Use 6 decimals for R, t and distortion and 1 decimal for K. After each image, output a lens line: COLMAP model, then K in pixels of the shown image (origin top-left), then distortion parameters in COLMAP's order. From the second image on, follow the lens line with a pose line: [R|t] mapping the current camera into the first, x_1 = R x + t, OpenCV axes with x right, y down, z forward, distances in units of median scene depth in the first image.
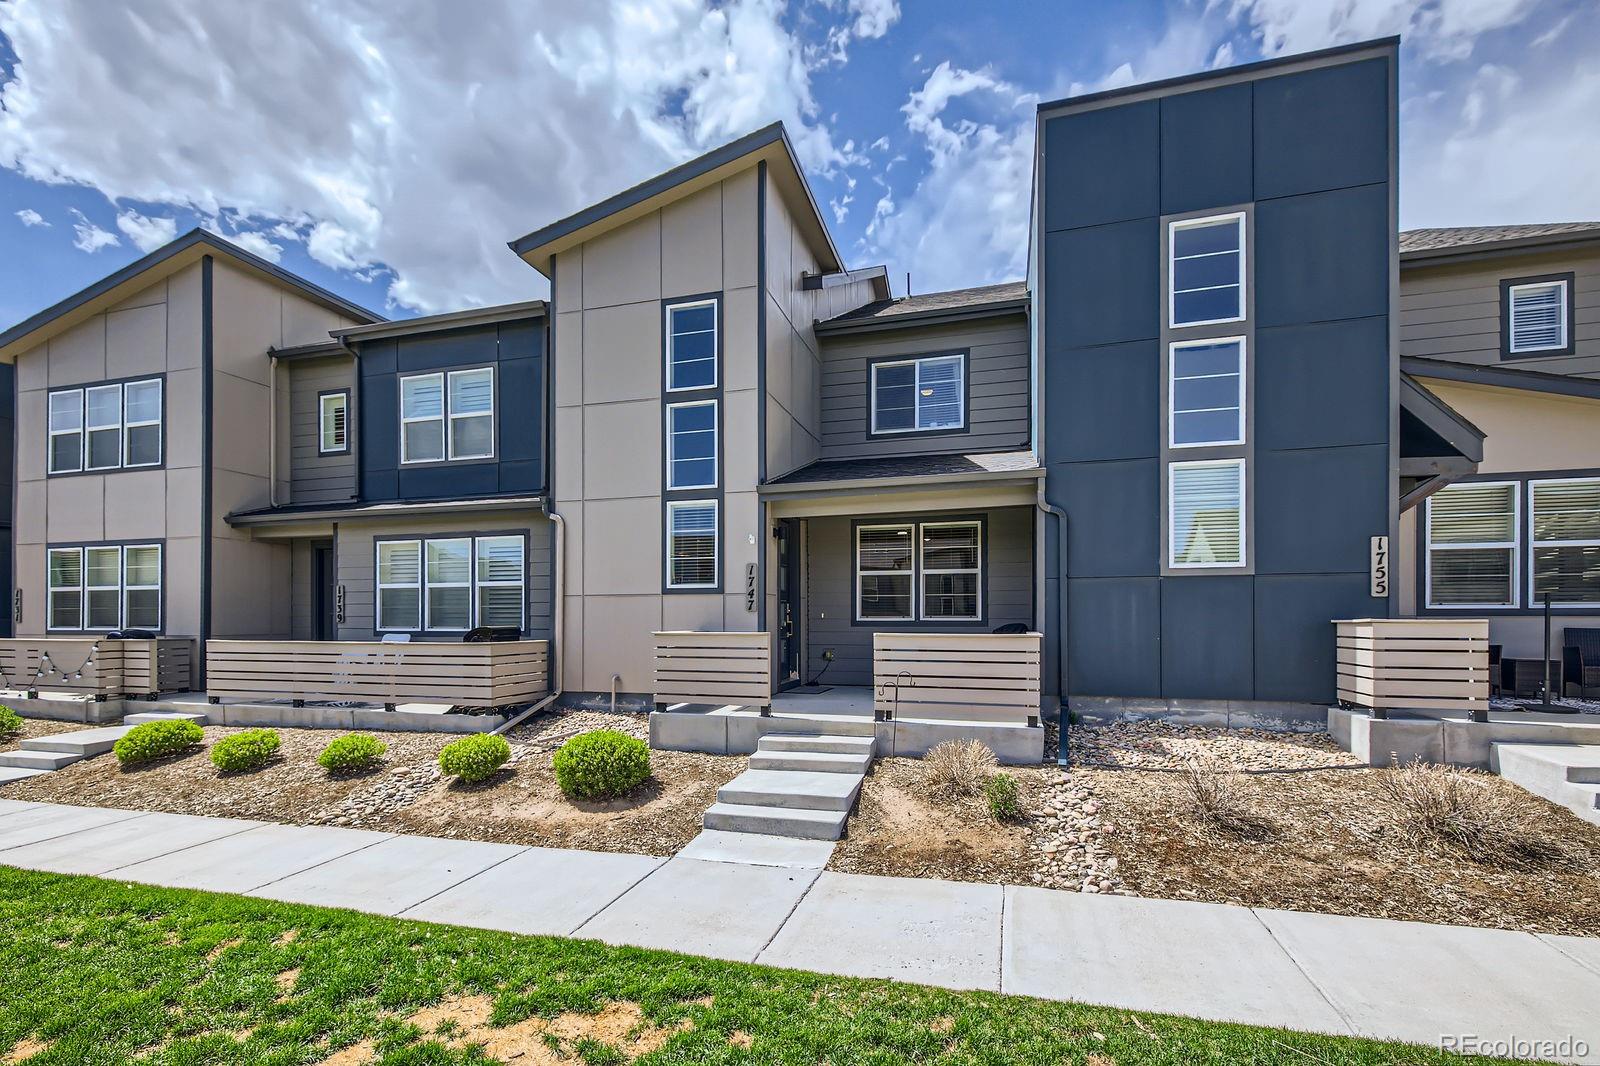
lens RADIAL K [[711.6, 0, 801.5], [0, 711.6, 614.2], [0, 0, 1]] dist [0.002092, -0.000102]
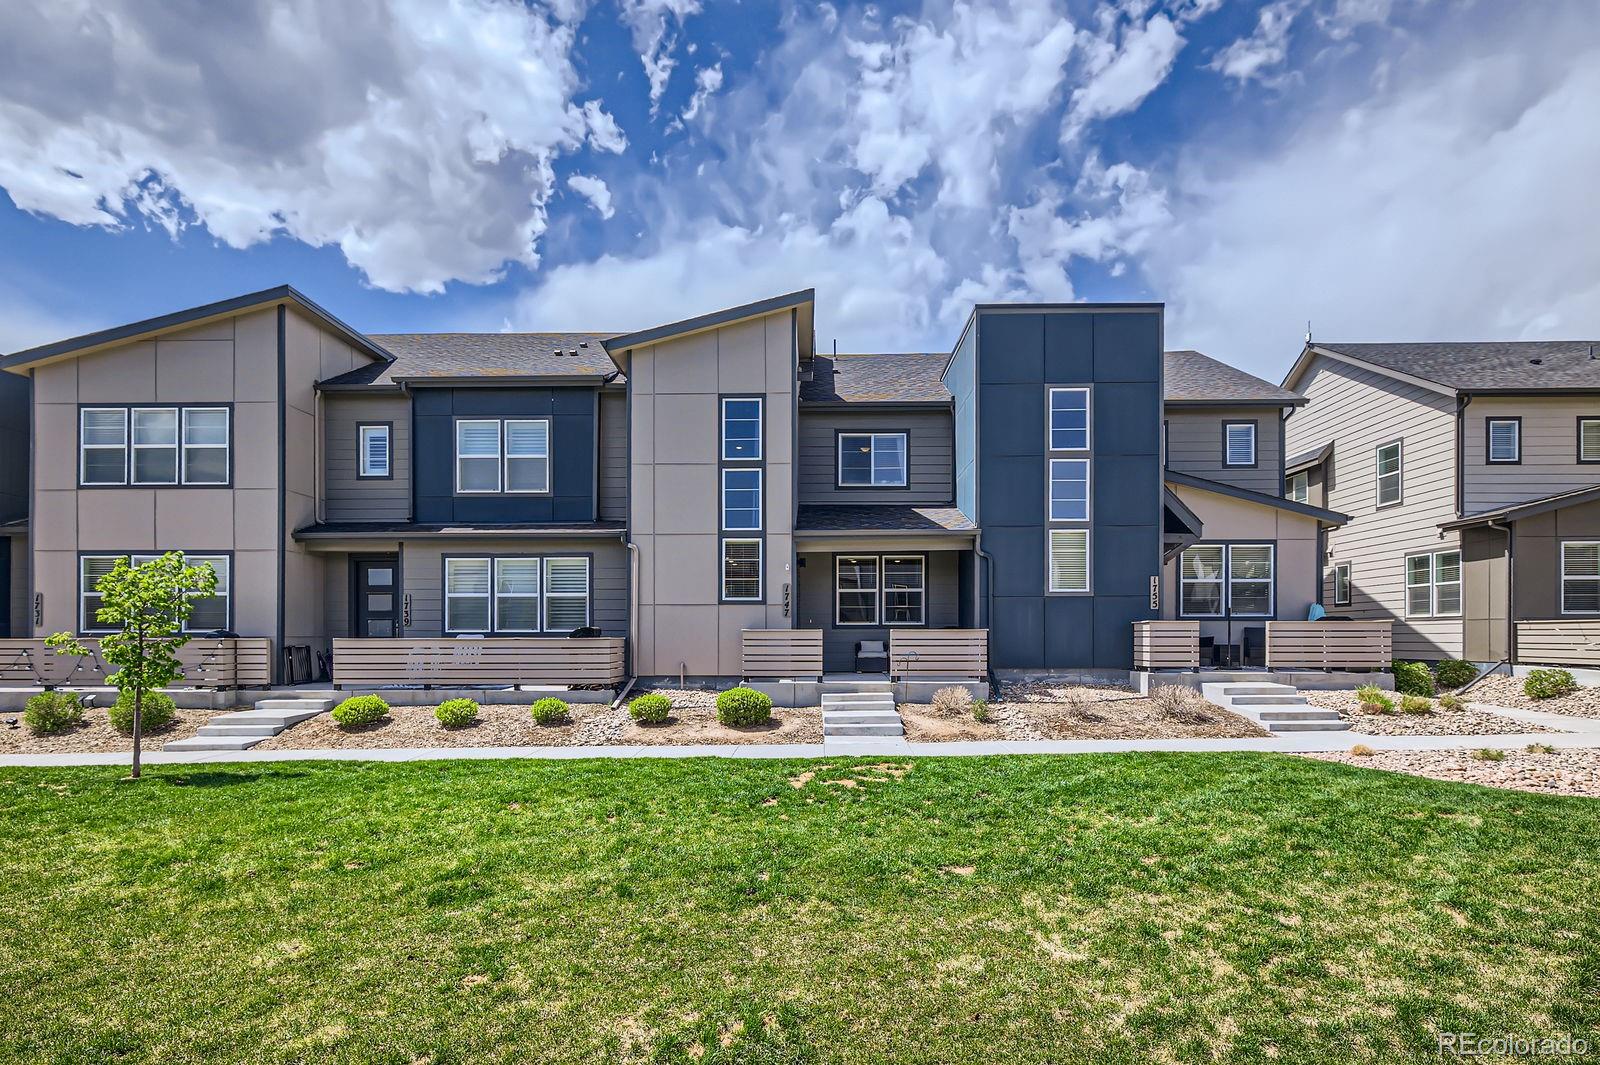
lens RADIAL K [[868.8, 0, 800.9], [0, 868.8, 632.3], [0, 0, 1]] dist [-0.000543, -0.000065]
pose [[0.967042, 0.000659, 0.254618, -0.453054], [-0.001325, 0.999996, 0.002442, 0.021666], [-0.254615, -0.002699, 0.967039, -0.661197]]
